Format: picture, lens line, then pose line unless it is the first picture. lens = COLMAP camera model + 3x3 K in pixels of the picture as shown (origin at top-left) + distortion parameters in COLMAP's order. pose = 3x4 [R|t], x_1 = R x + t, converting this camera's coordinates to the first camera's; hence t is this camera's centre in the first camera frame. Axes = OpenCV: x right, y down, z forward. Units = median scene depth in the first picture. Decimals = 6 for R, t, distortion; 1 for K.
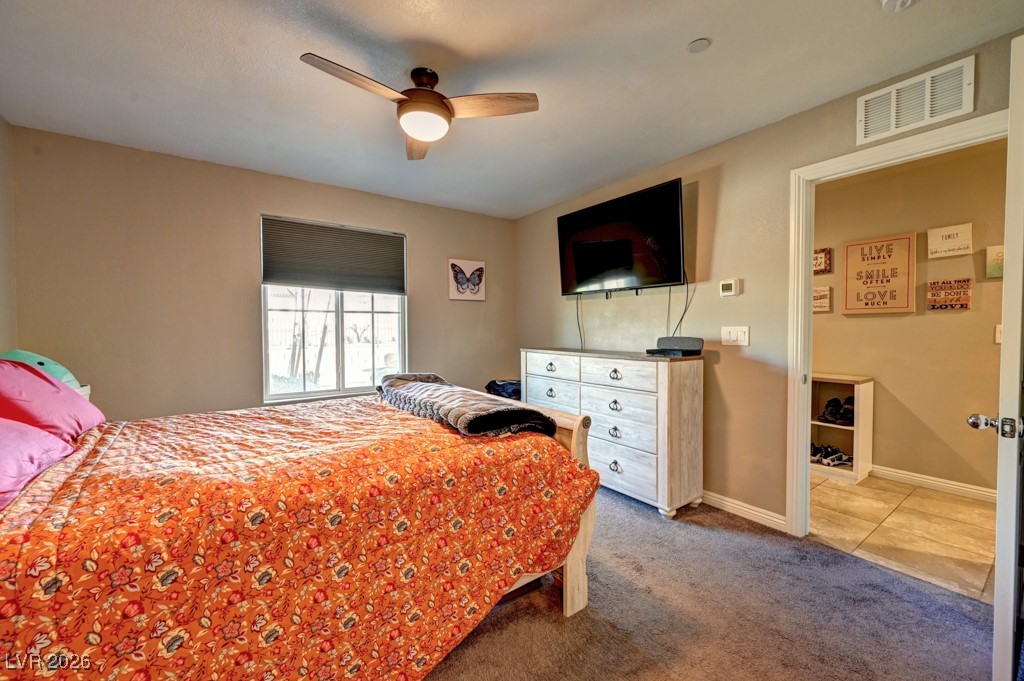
lens RADIAL K [[402.1, 0, 515.7], [0, 402.1, 339.2], [0, 0, 1]] dist [-0.001409, 0.000937]
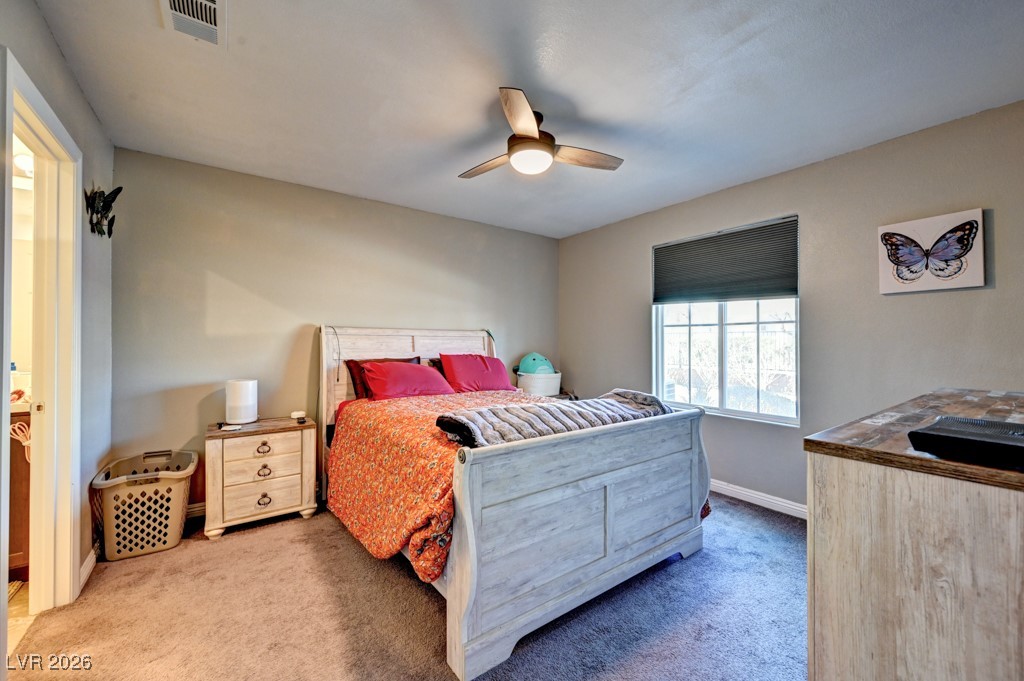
lens RADIAL K [[402.1, 0, 515.7], [0, 402.1, 339.2], [0, 0, 1]] dist [-0.001409, 0.000937]
pose [[0.010031, -0.005608, -0.999934, 0.449941], [-0.029614, 0.999544, -0.005903, -0.014735], [0.999511, 0.029671, 0.009860, 0.487937]]
